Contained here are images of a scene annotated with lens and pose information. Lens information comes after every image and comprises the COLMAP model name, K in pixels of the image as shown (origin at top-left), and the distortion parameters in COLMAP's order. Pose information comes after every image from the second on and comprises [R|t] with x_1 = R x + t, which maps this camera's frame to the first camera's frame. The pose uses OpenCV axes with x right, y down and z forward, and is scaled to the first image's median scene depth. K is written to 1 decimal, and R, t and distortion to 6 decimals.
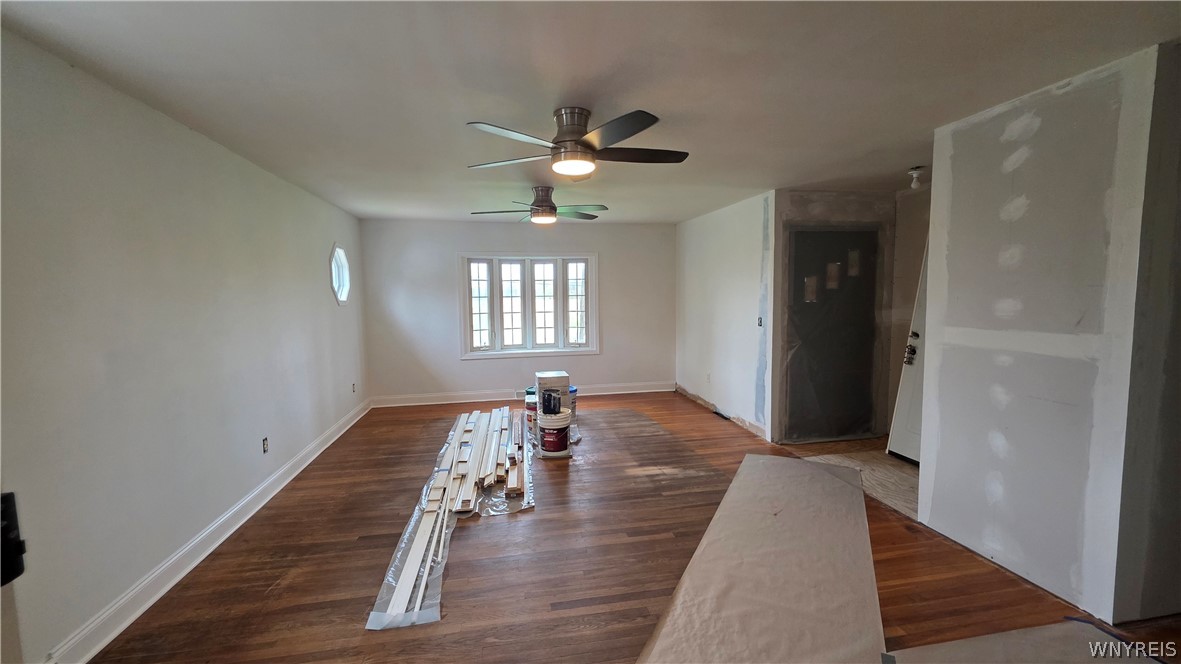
lens RADIAL K [[472.1, 0, 588.2], [0, 472.1, 333.2], [0, 0, 1]] dist [-0.006342, 0.001886]
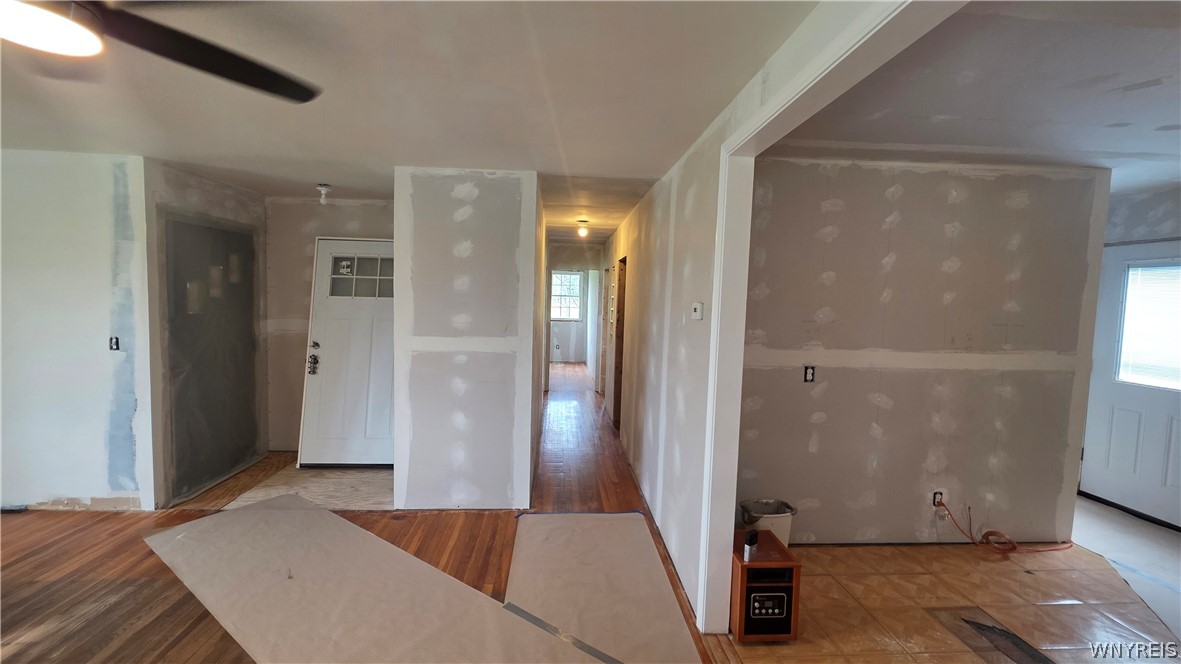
lens RADIAL K [[472.1, 0, 589.0], [0, 472.1, 331.8], [0, 0, 1]] dist [-0.006342, 0.001886]
pose [[0.122760, -0.053939, 0.990970, -0.239841], [0.057814, 0.997215, 0.047117, -0.036655], [-0.990751, 0.051507, 0.125536, 0.263897]]
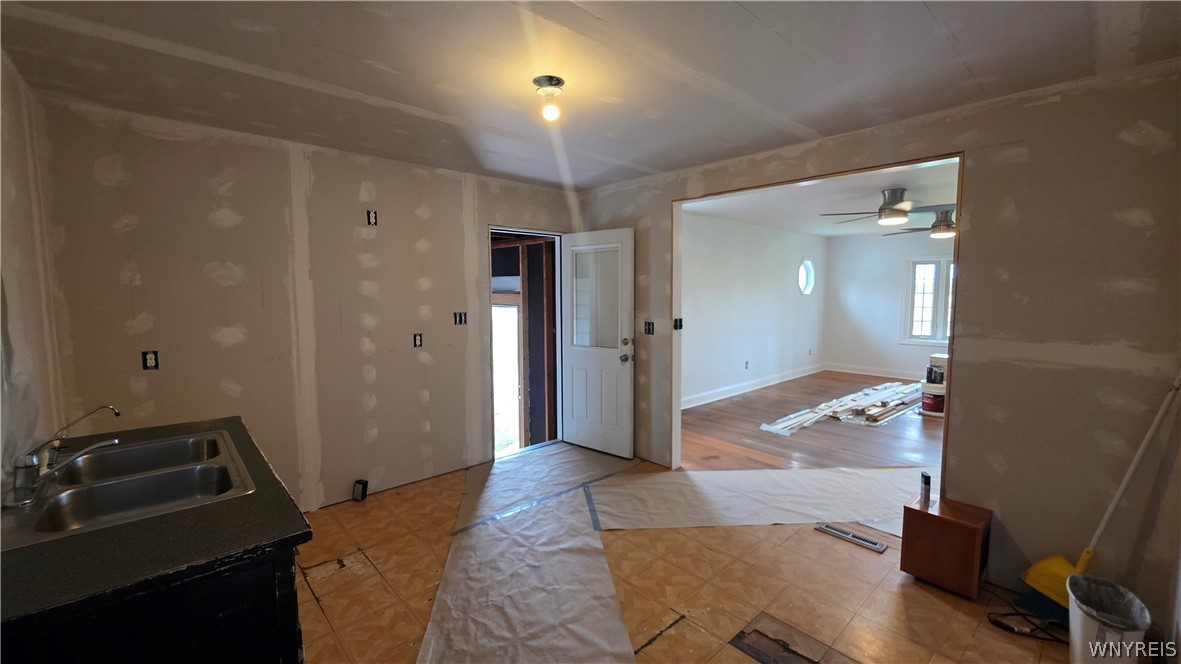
lens RADIAL K [[472.1, 0, 593.3], [0, 472.1, 330.7], [0, 0, 1]] dist [-0.006342, 0.001886]
pose [[0.528103, 0.084900, -0.844925, 0.520196], [-0.077001, 0.995678, 0.051920, 0.029639], [0.845682, 0.037641, 0.532359, -0.501997]]
